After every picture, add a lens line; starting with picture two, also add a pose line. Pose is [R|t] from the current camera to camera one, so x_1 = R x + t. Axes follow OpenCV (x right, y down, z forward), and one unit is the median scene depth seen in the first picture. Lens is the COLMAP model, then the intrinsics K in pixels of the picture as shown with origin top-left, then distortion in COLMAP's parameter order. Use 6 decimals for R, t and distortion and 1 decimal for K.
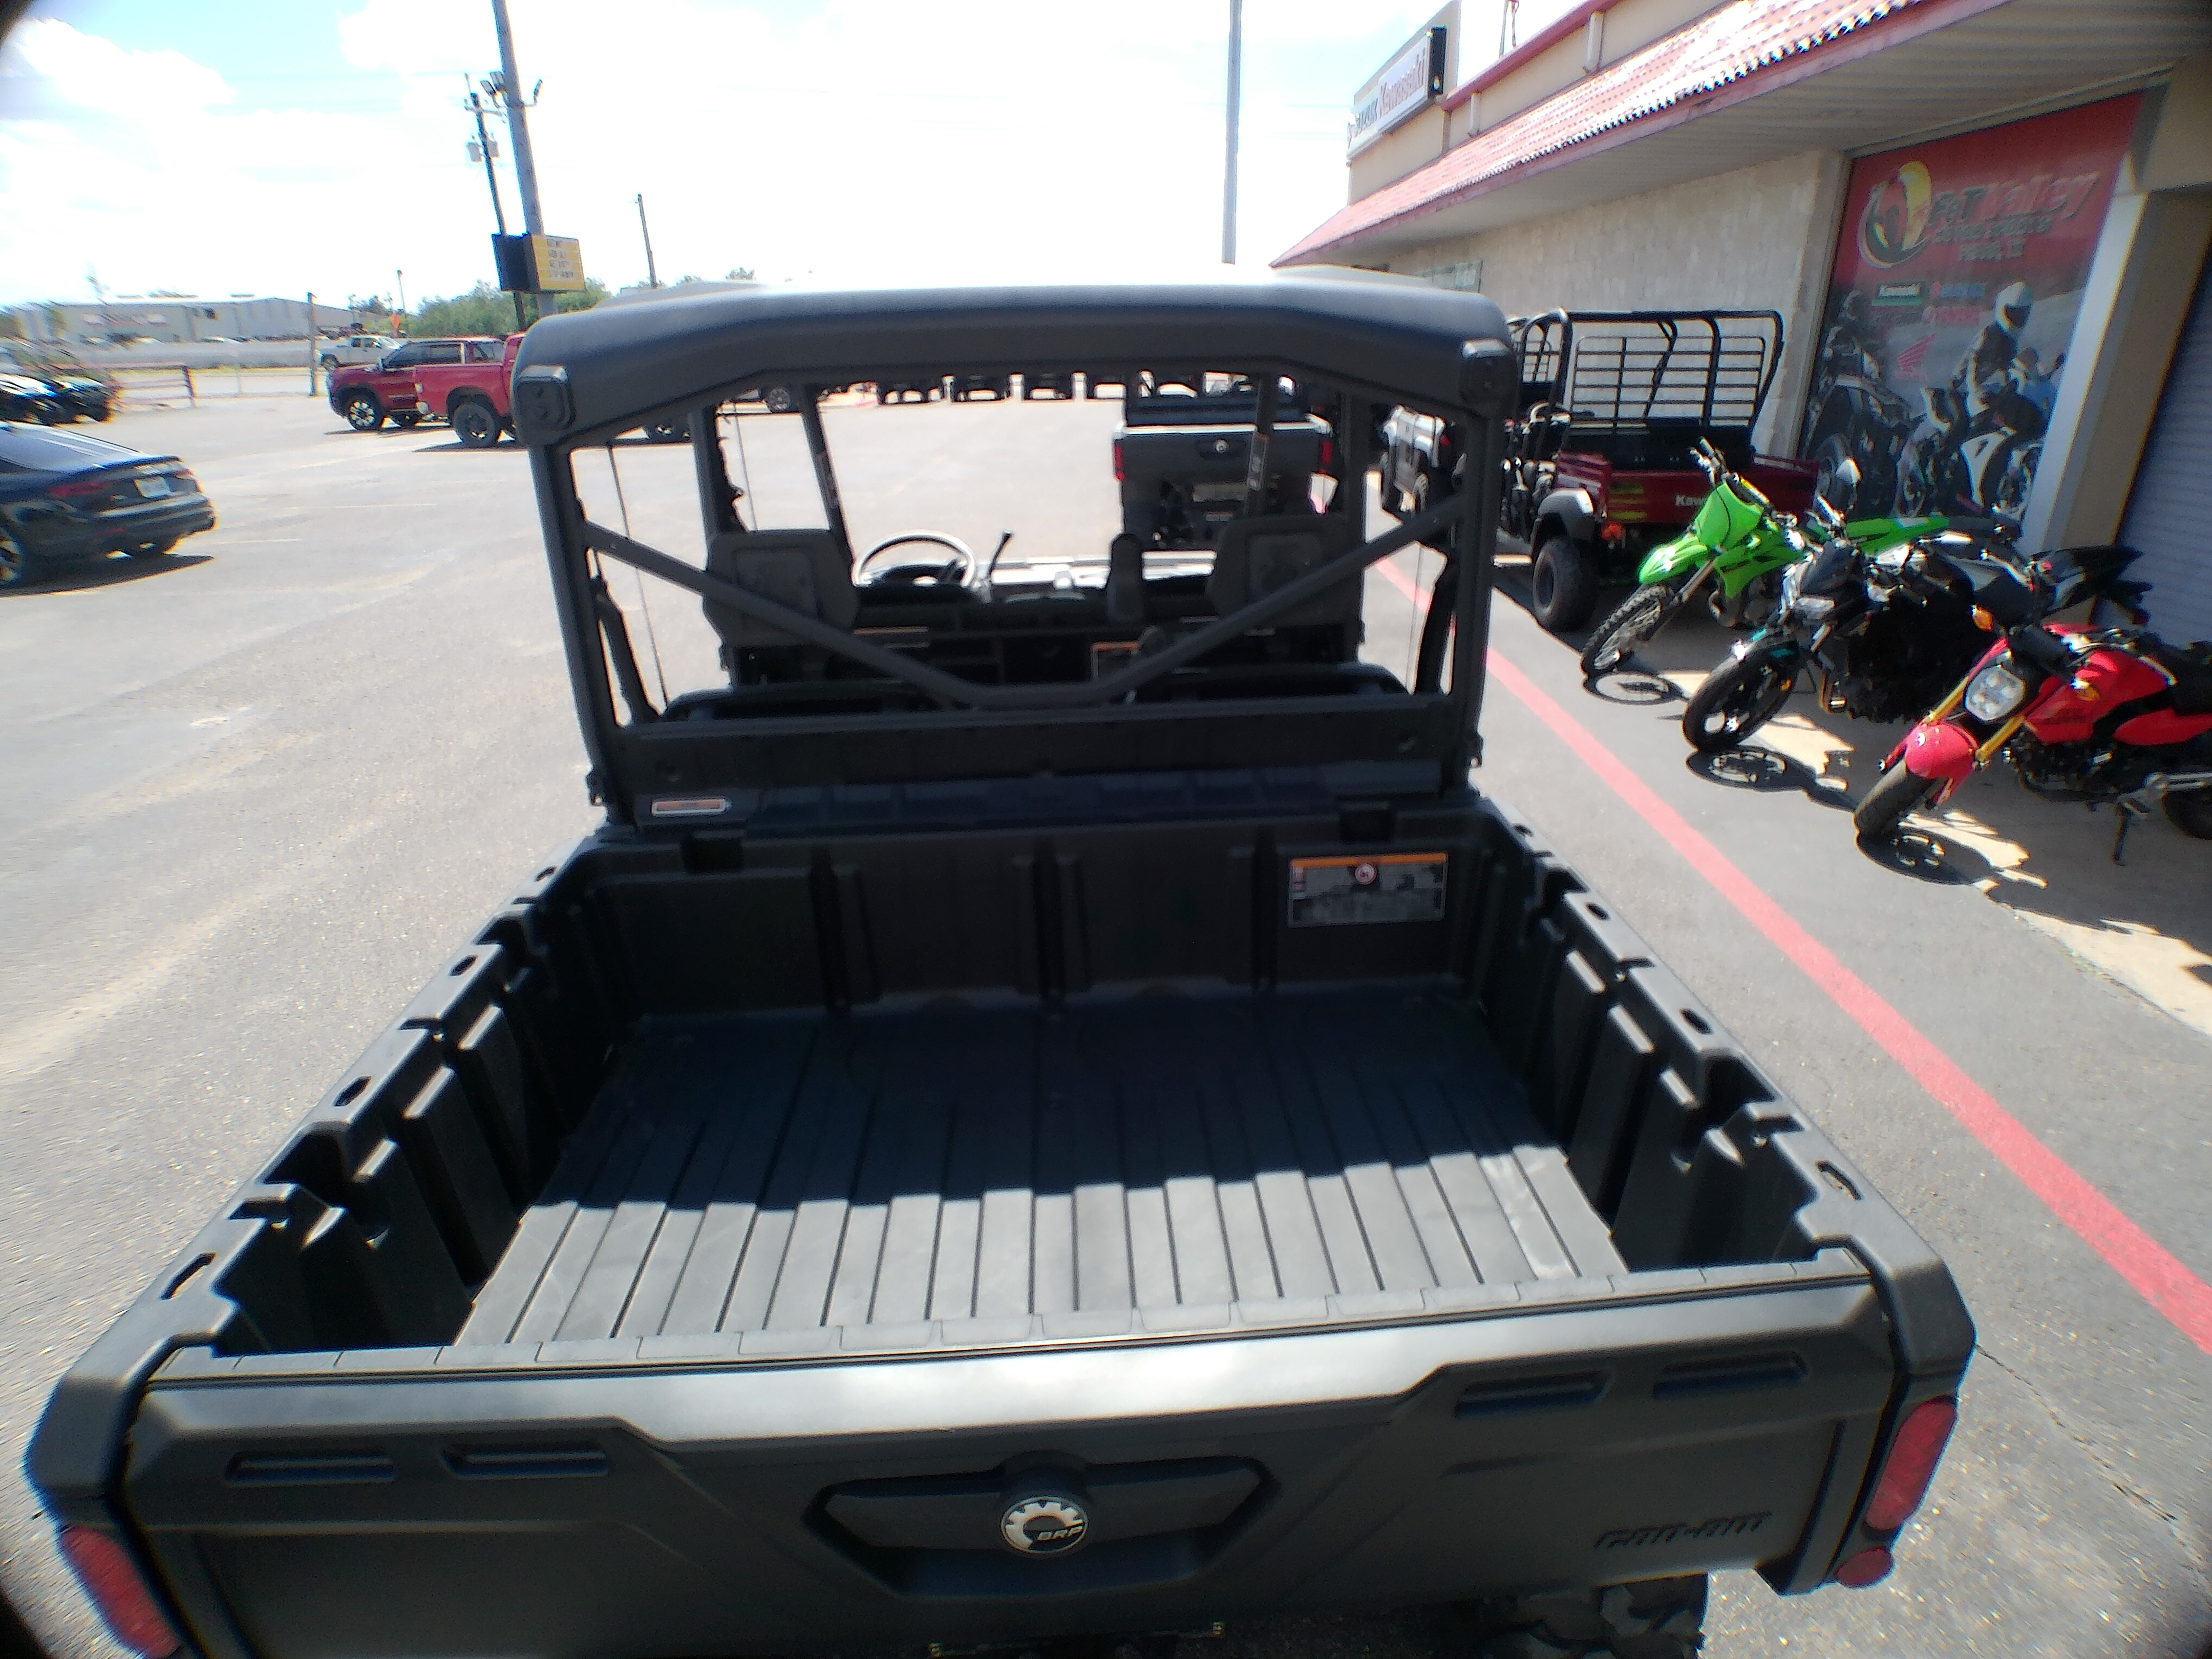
lens RADIAL K [[1163.6, 0, 1144.3], [0, 1163.6, 821.5], [0, 0, 1]] dist [-0.028880, 0.003121]
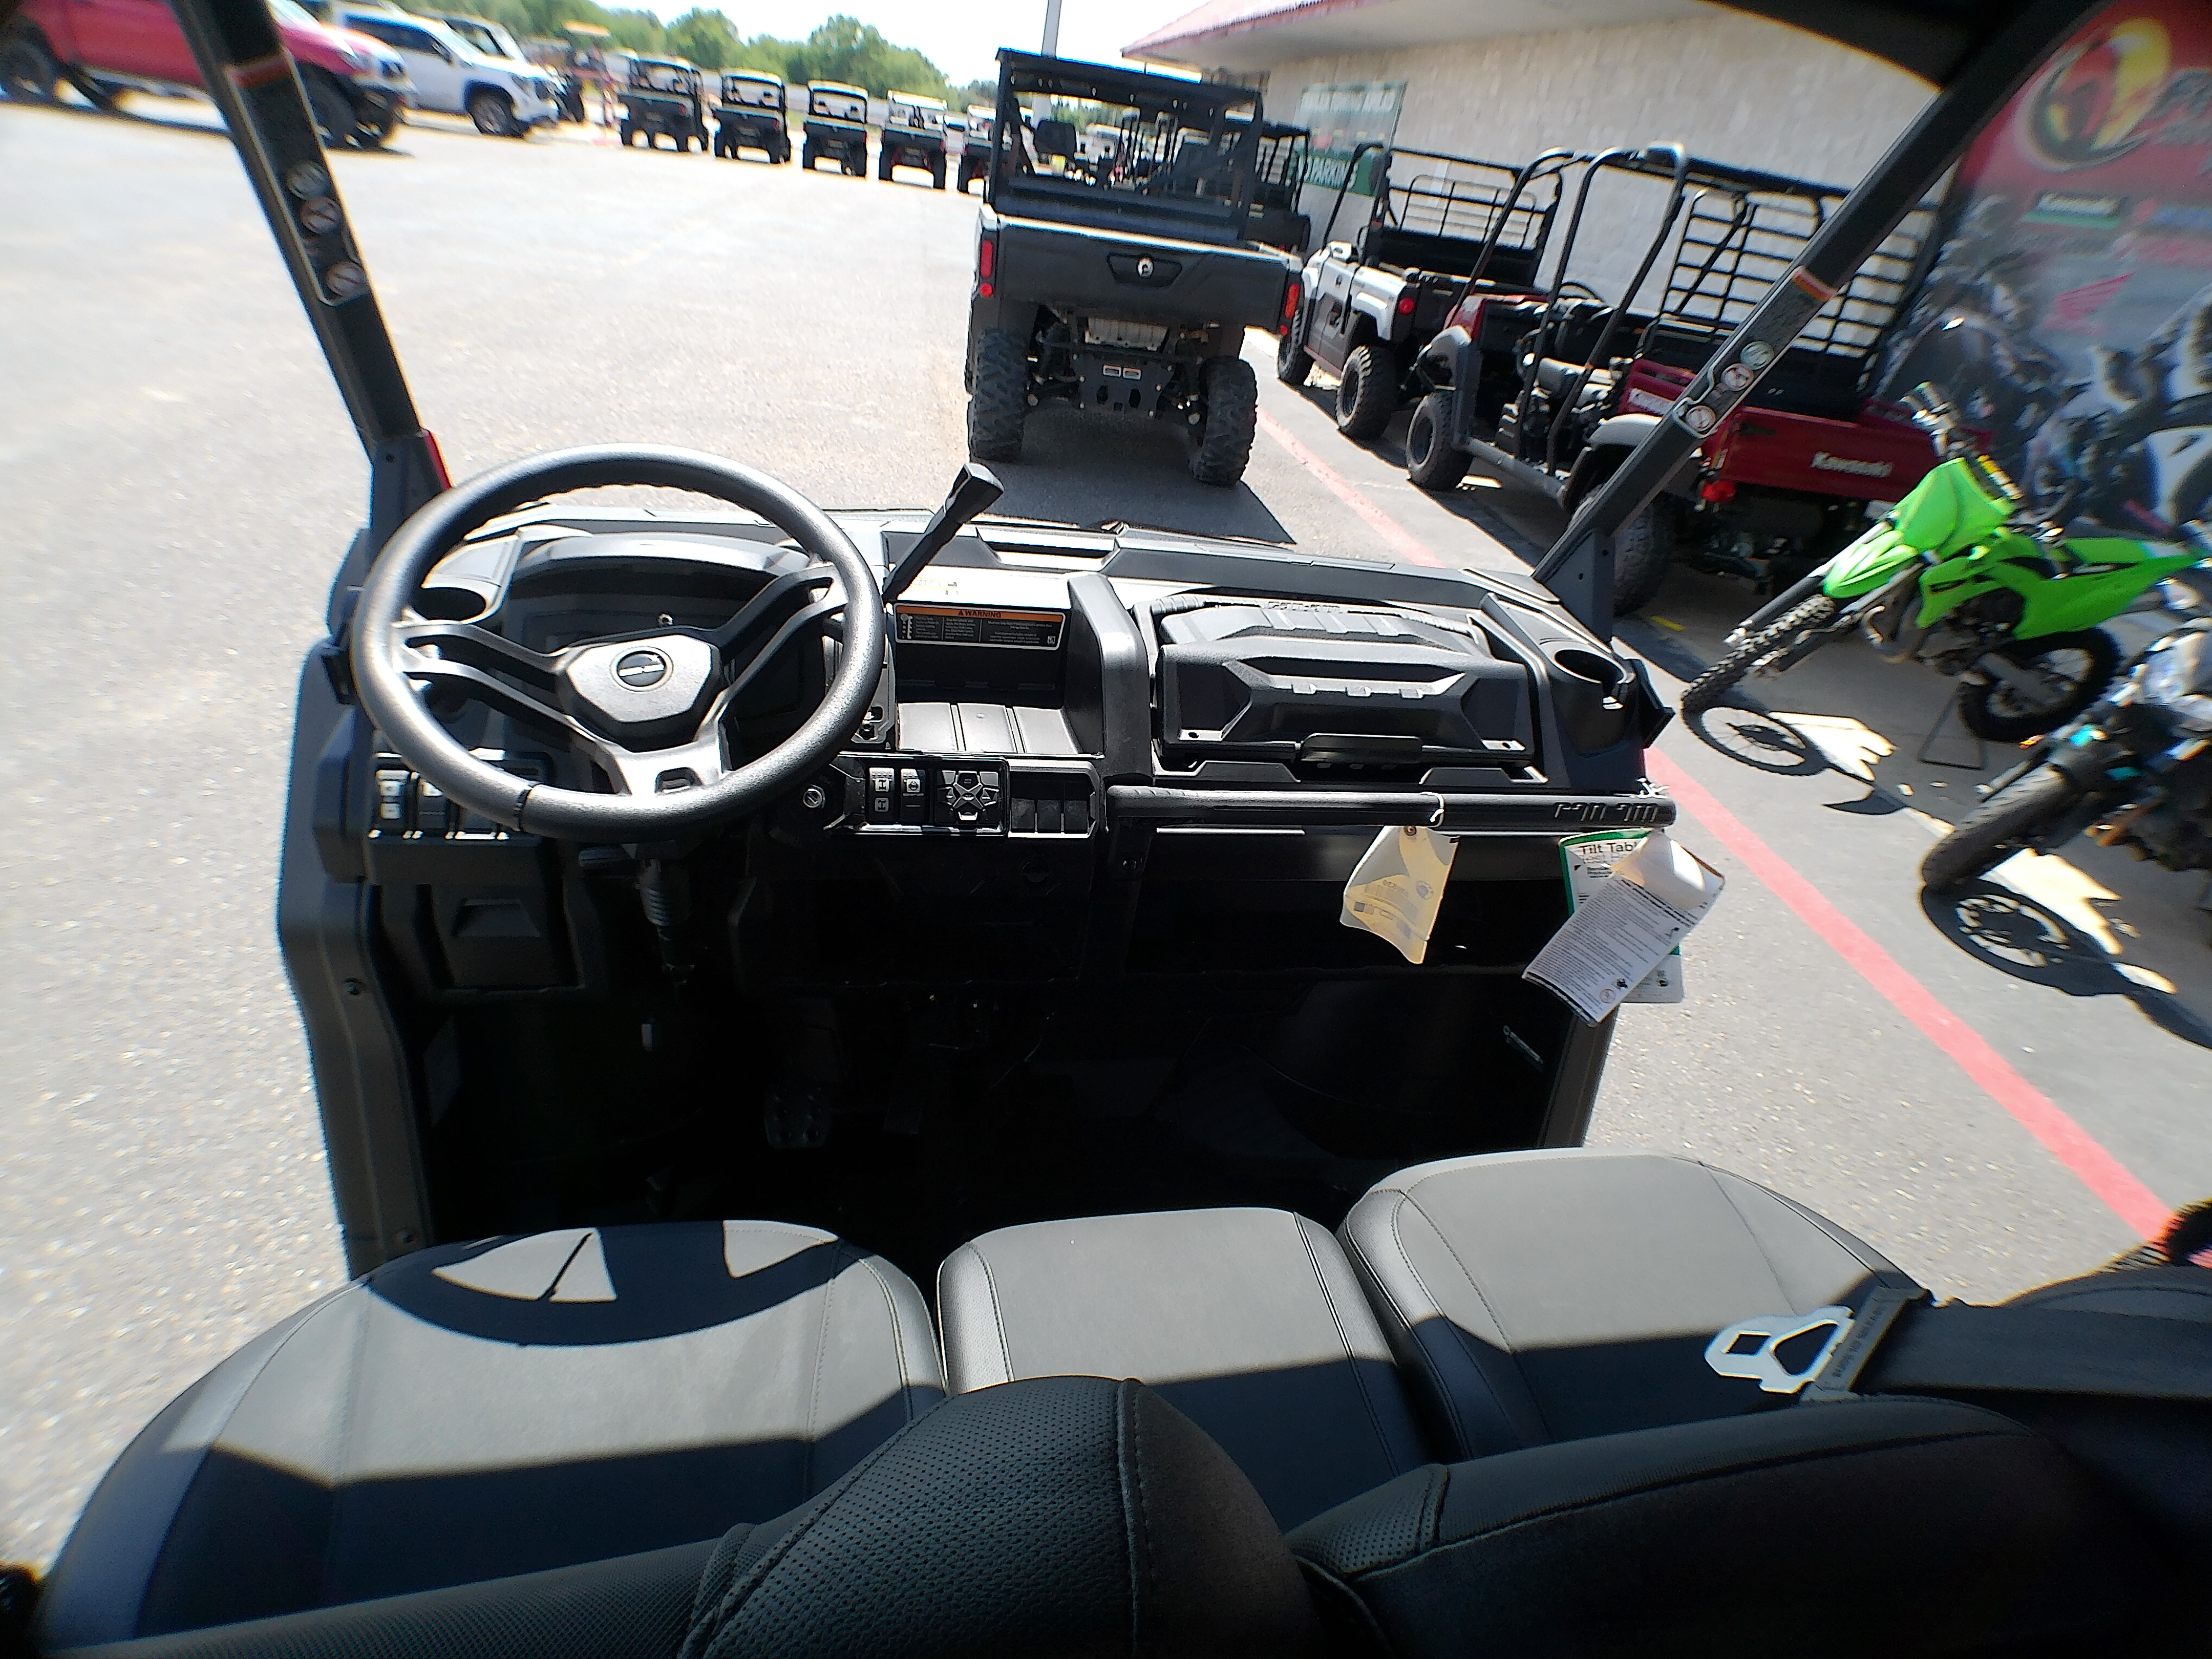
lens RADIAL K [[1204.6, 0, 1136.8], [0, 1204.6, 825.5], [0, 0, 1]] dist [-0.036309, -0.000217]
pose [[0.976694, 0.068632, 0.203367, -0.074948], [-0.093692, 0.988789, 0.116271, -0.108795], [-0.193107, -0.132615, 0.972174, 0.368848]]
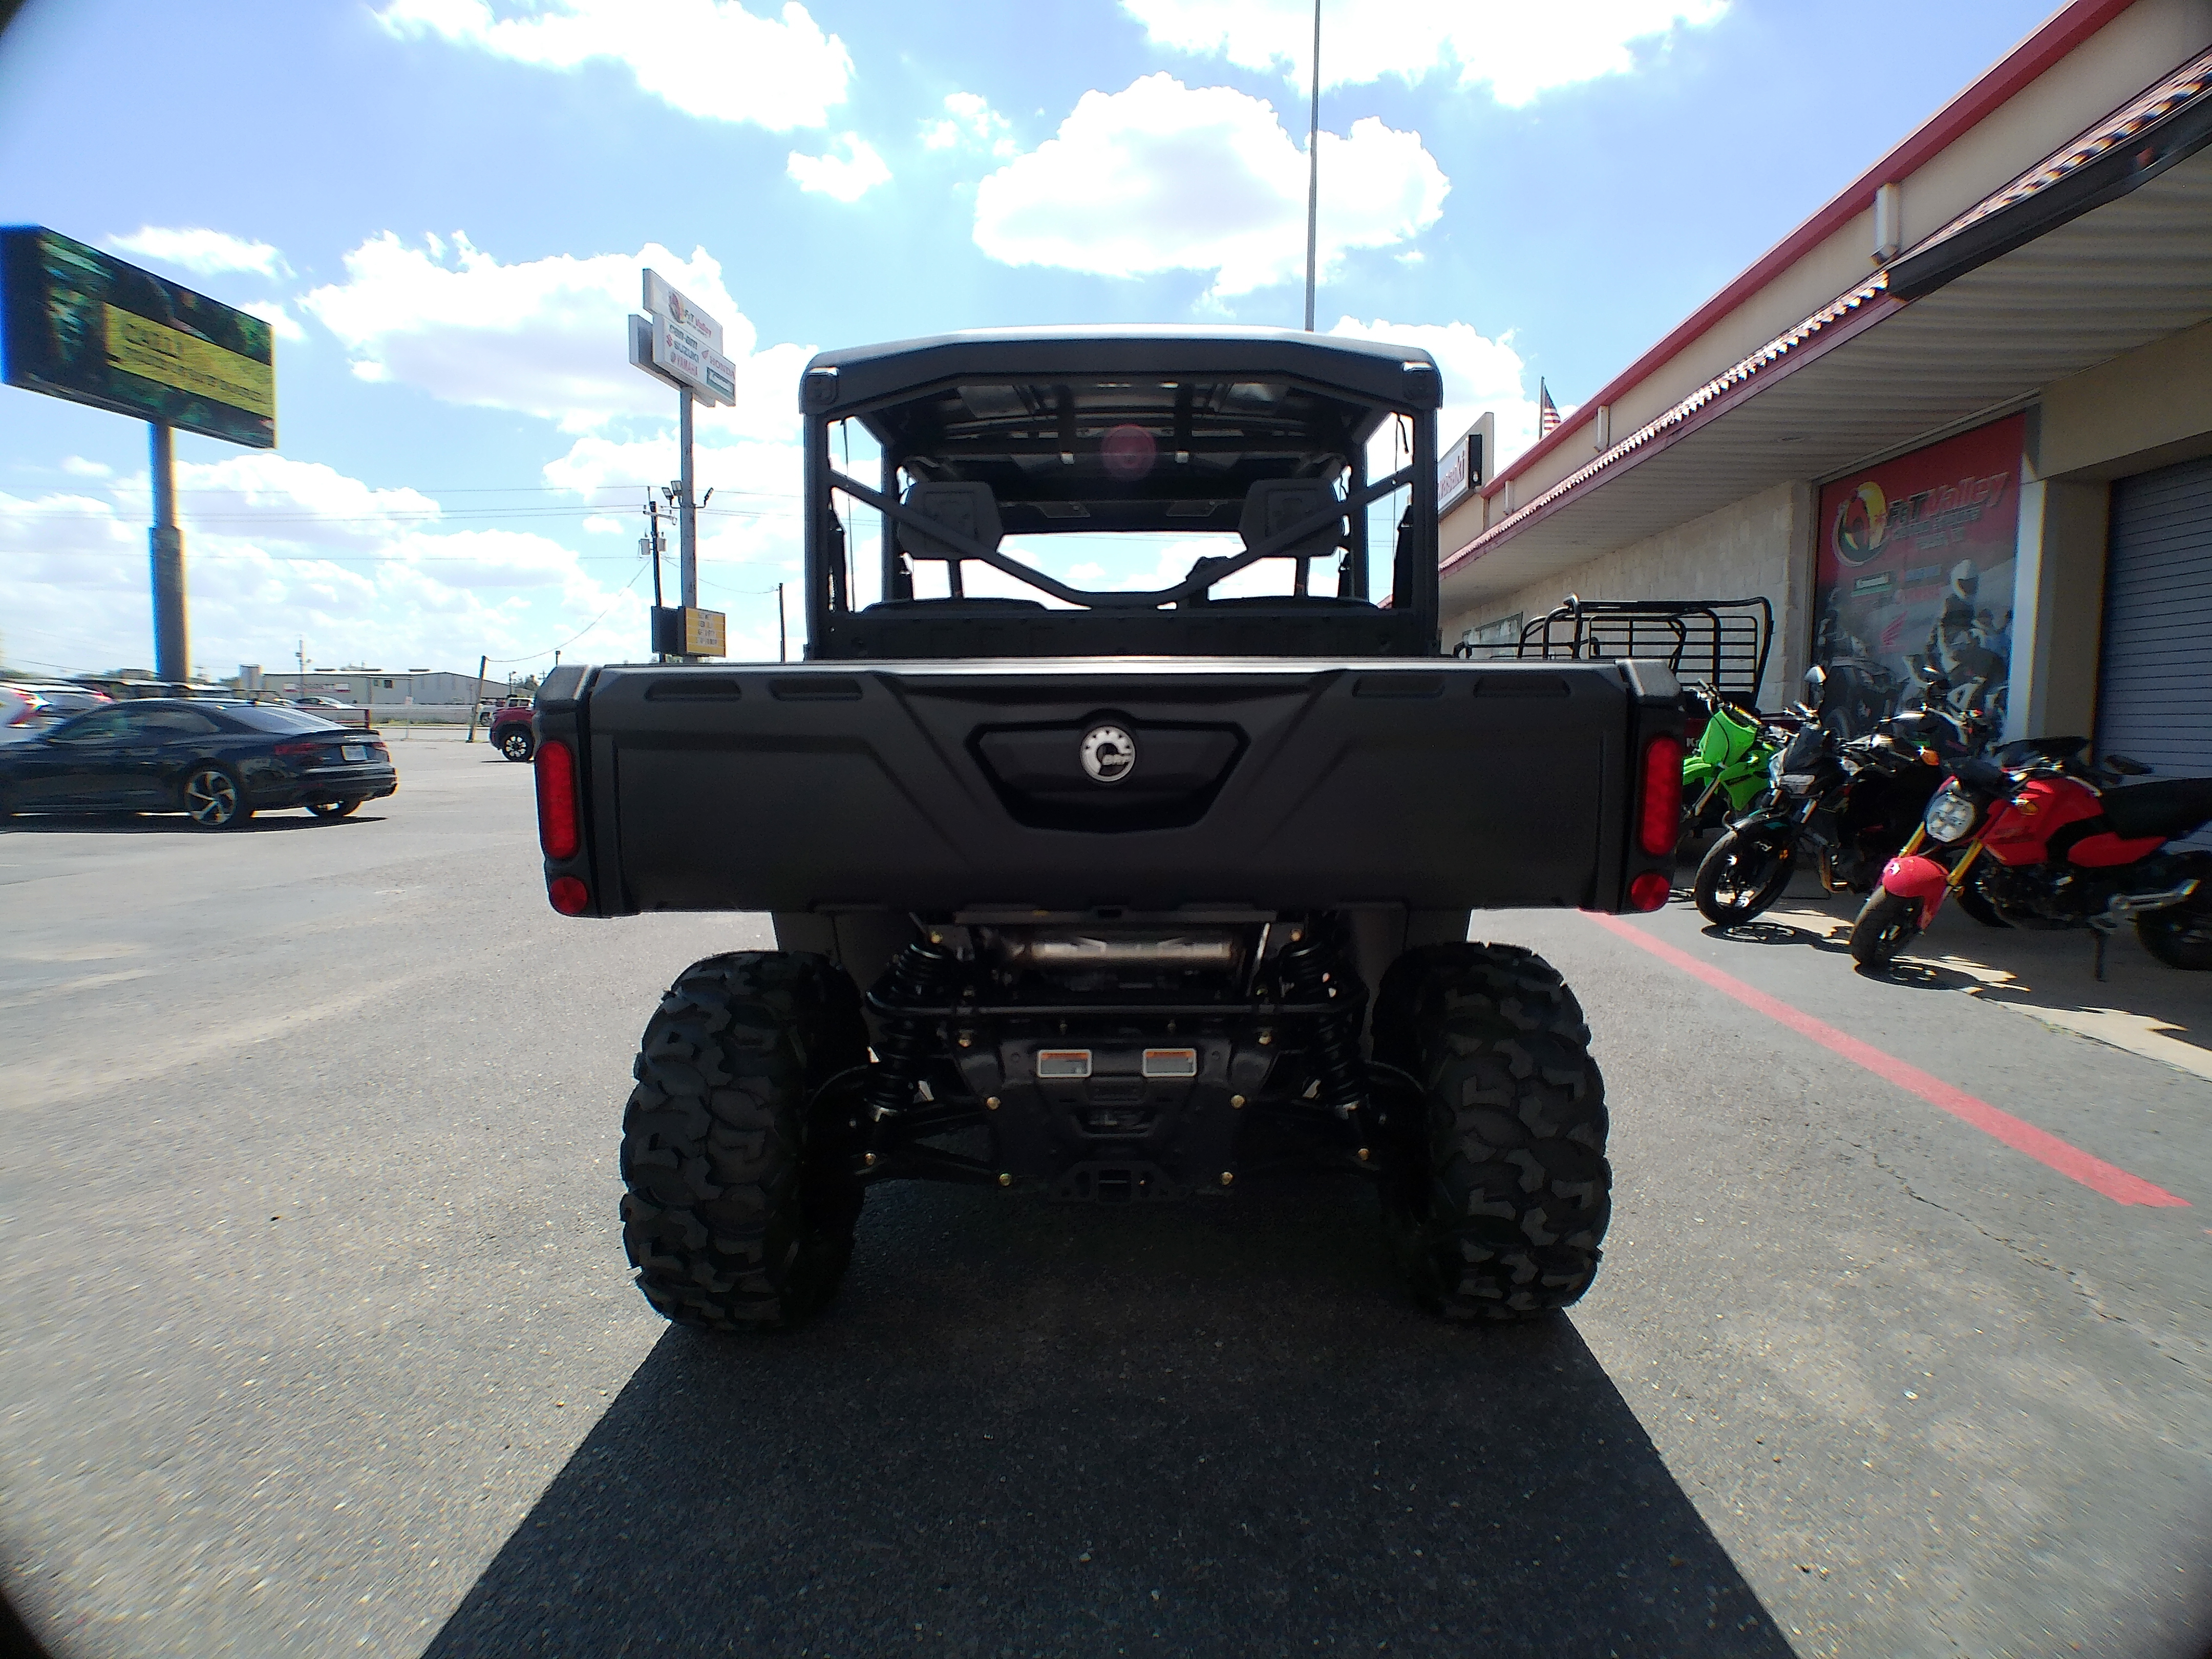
lens RADIAL K [[1169.5, 0, 1145.5], [0, 1169.5, 838.5], [0, 0, 1]] dist [-0.030944, -0.000301]
pose [[0.997837, 0.017731, -0.063305, 0.010700], [-0.035507, 0.955769, -0.291968, 0.166812], [0.055328, 0.293584, 0.954331, -0.080398]]
